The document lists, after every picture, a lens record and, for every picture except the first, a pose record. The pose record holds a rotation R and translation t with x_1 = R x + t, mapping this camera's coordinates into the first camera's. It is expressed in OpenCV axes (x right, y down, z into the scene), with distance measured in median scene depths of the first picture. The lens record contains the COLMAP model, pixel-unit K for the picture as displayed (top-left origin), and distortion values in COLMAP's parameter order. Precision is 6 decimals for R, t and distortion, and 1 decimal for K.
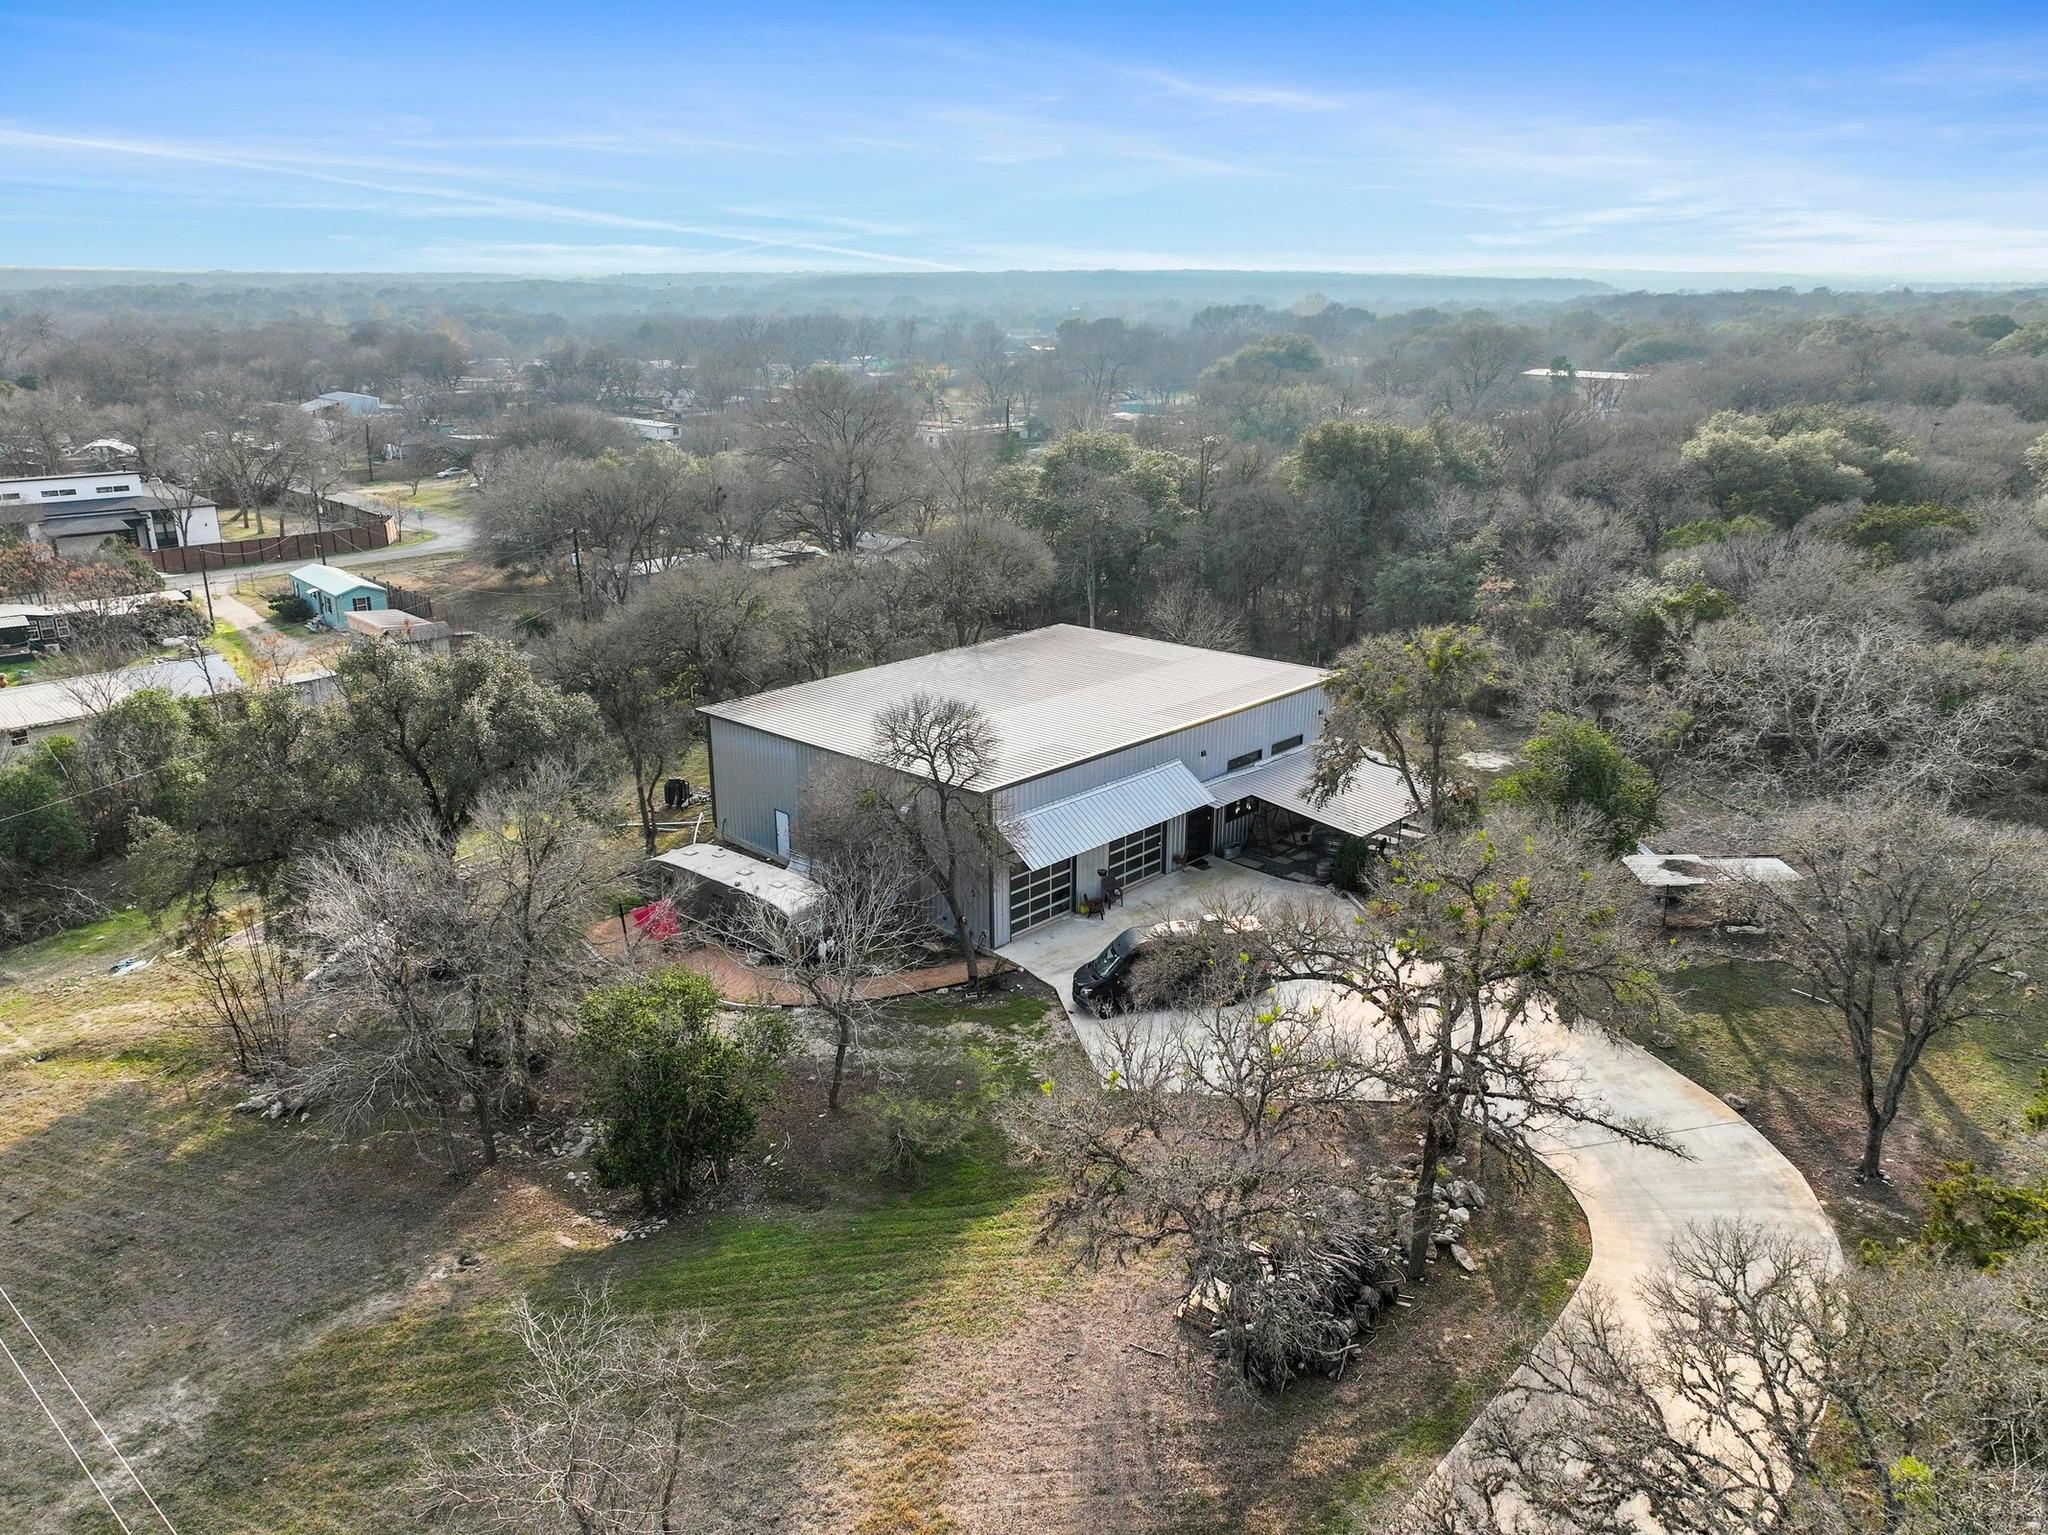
lens RADIAL K [[1460.7, 0, 1024.0], [0, 1460.7, 767.5], [0, 0, 1]] dist [-0.000308, 0.024293]
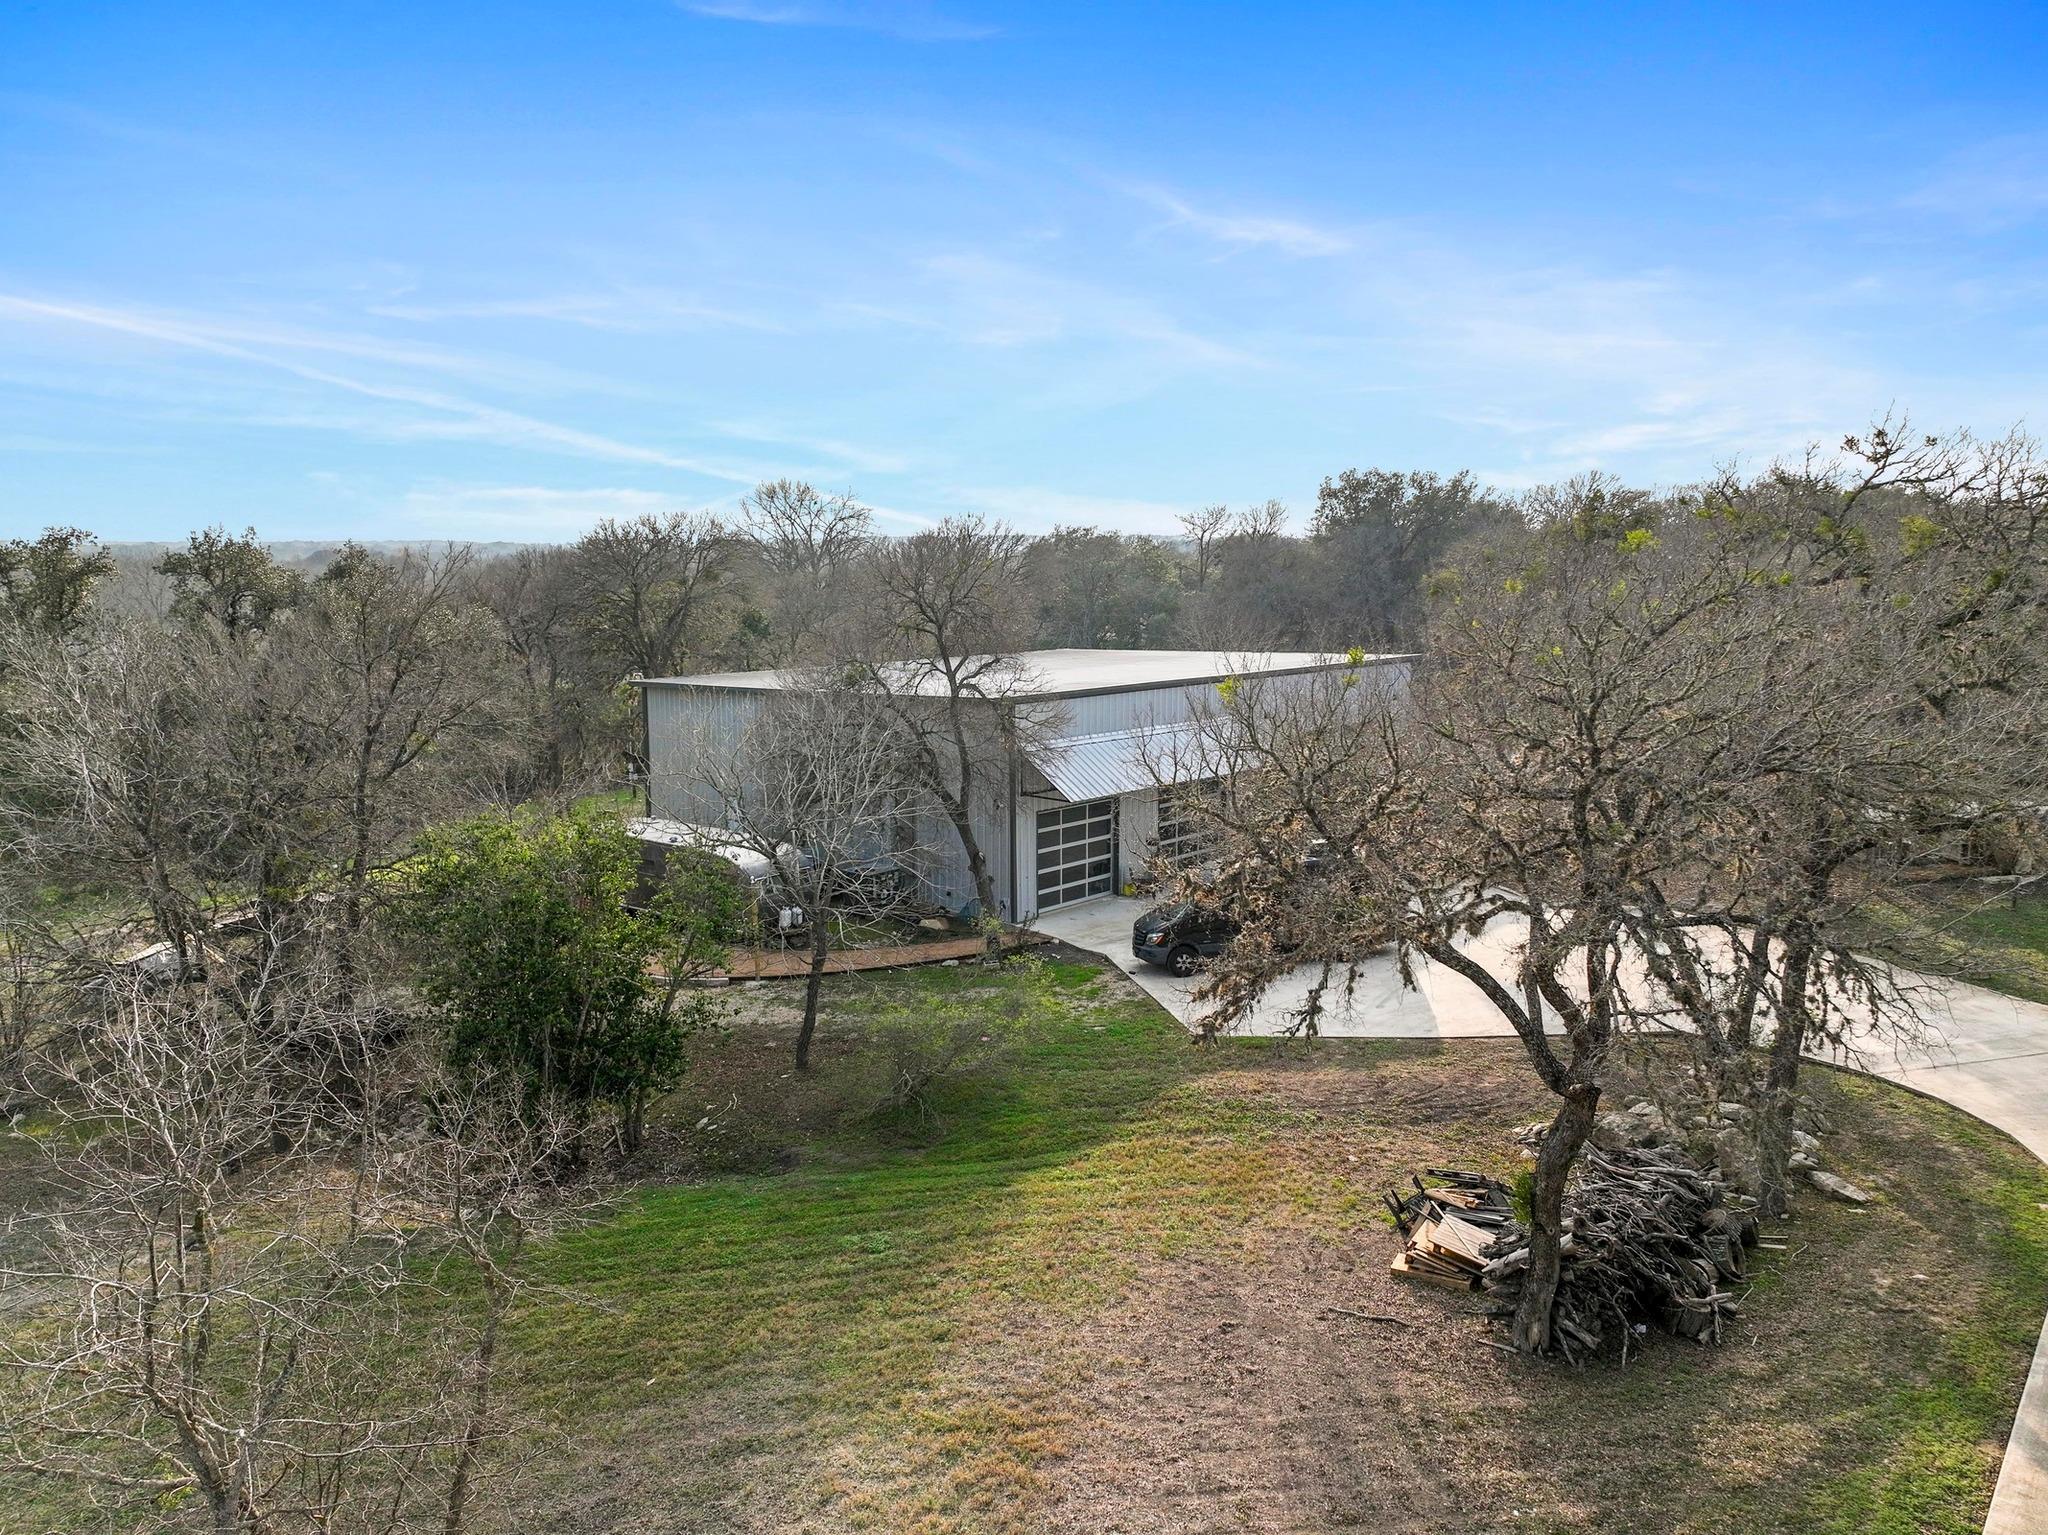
lens RADIAL K [[1460.7, 0, 1024.0], [0, 1460.7, 767.5], [0, 0, 1]] dist [-0.000308, 0.024293]
pose [[0.999475, -0.009603, 0.030951, -0.062412], [0.014961, 0.983950, -0.177819, 0.286452], [-0.028746, 0.178188, 0.983576, 0.403321]]
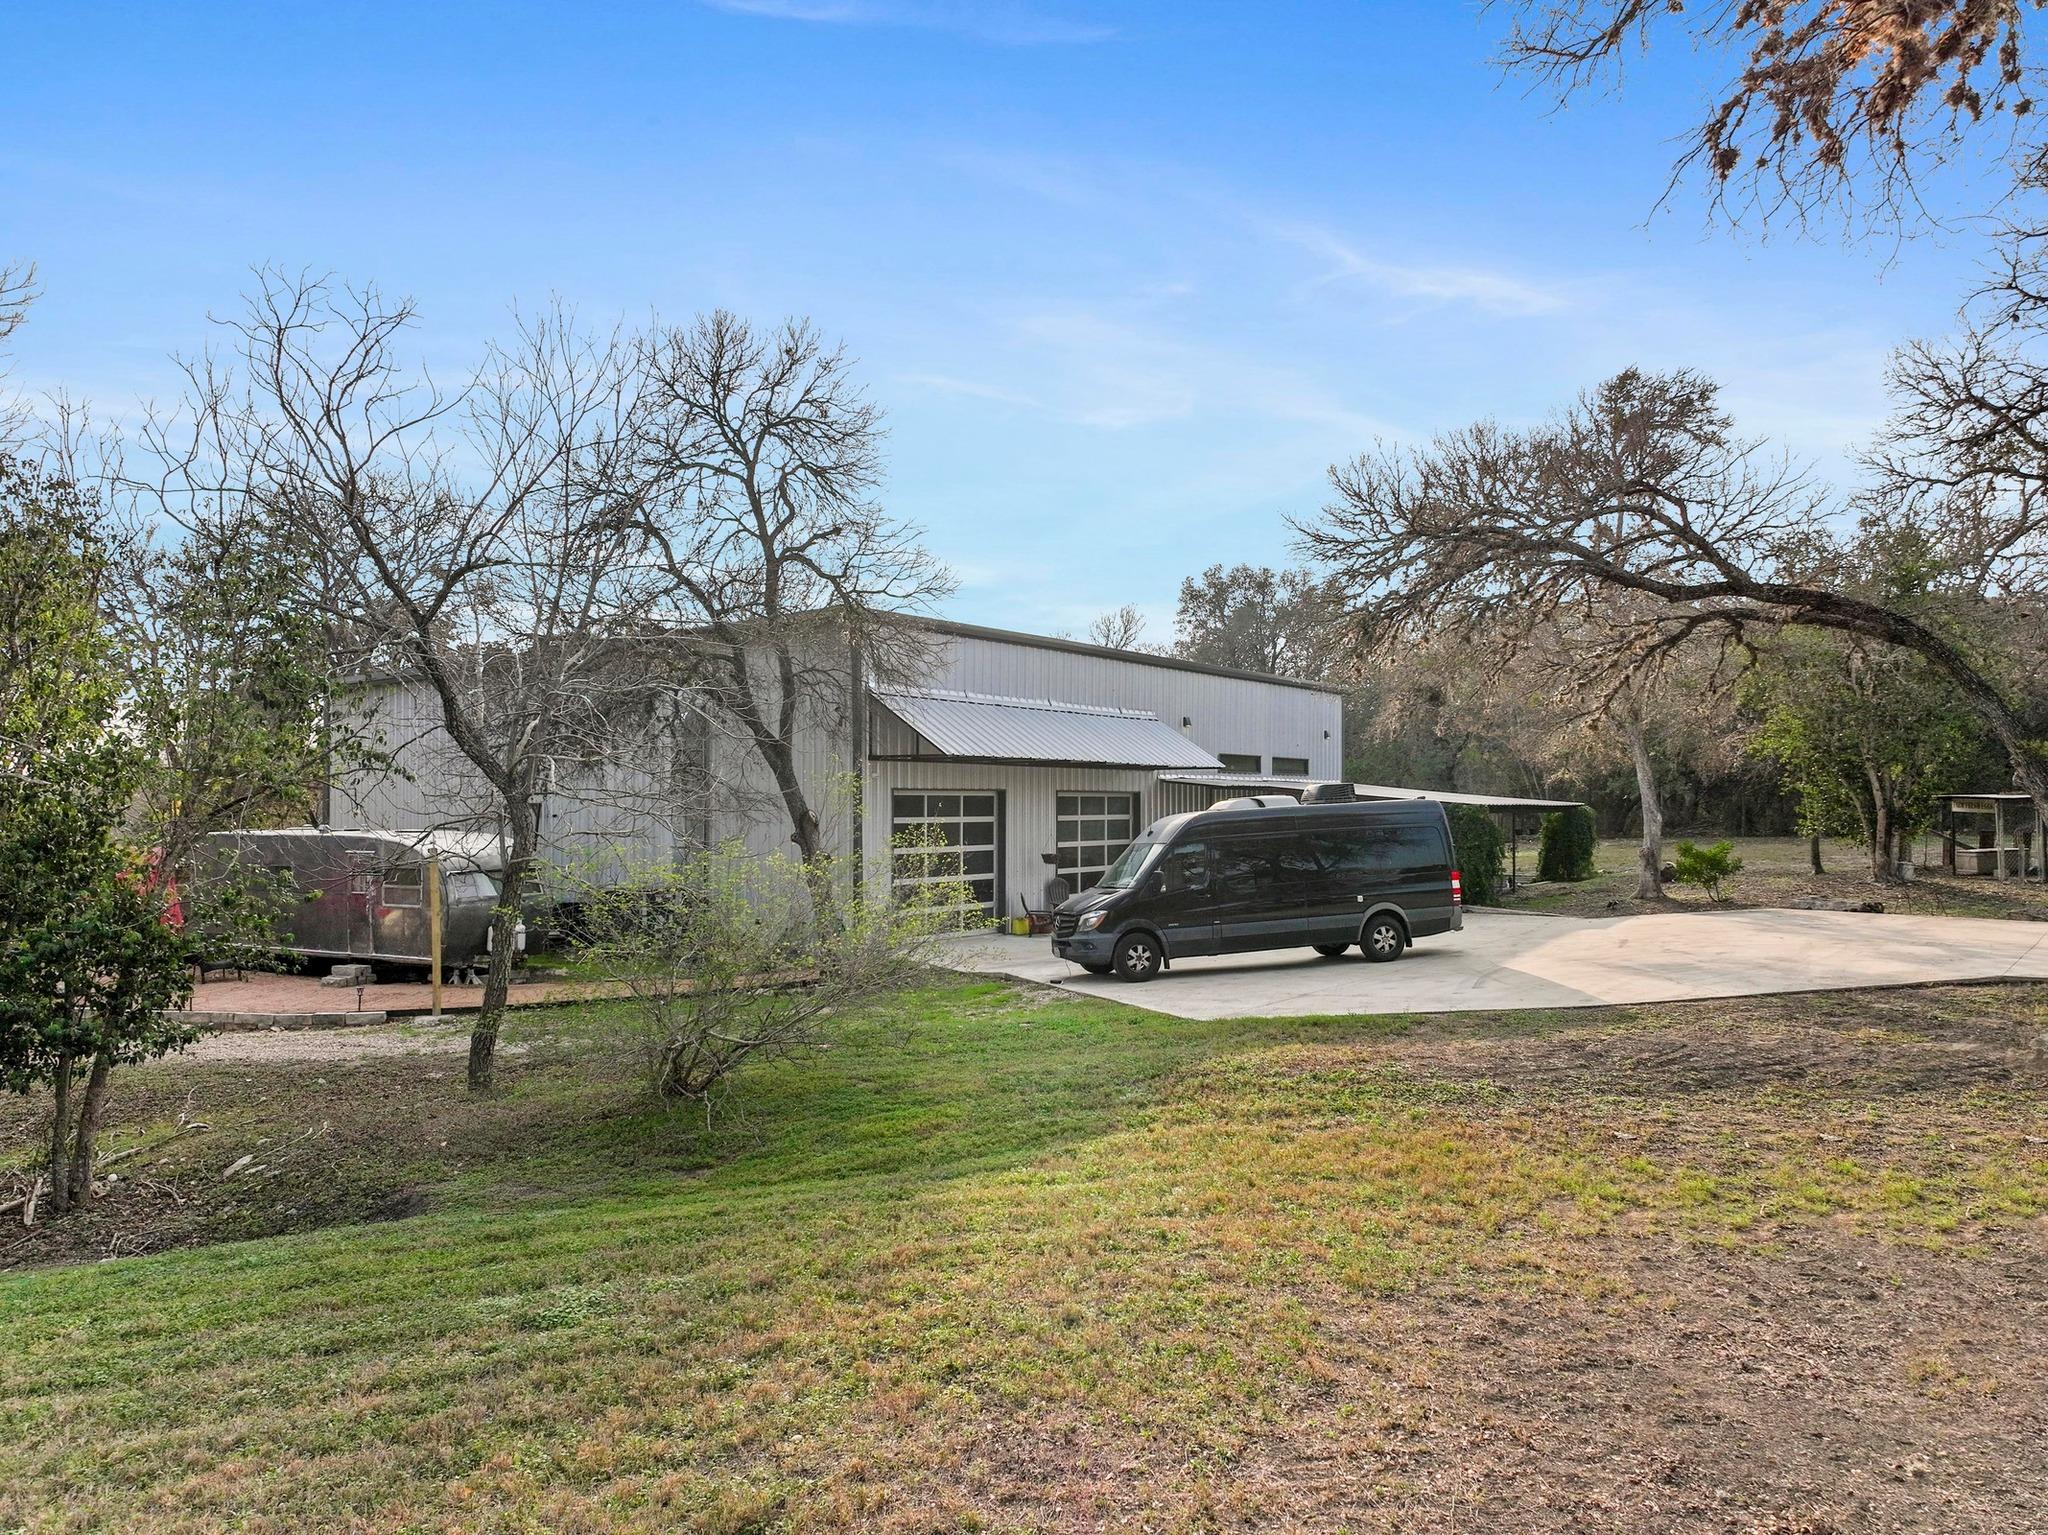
lens RADIAL K [[1476.2, 0, 1024.0], [0, 1476.2, 767.5], [0, 0, 1]] dist [-0.003122, 0.008550]
pose [[0.986813, -0.002691, 0.161843, -0.075310], [0.057679, 0.940072, -0.336061, 0.378597], [-0.151240, 0.340965, 0.927831, 0.815004]]
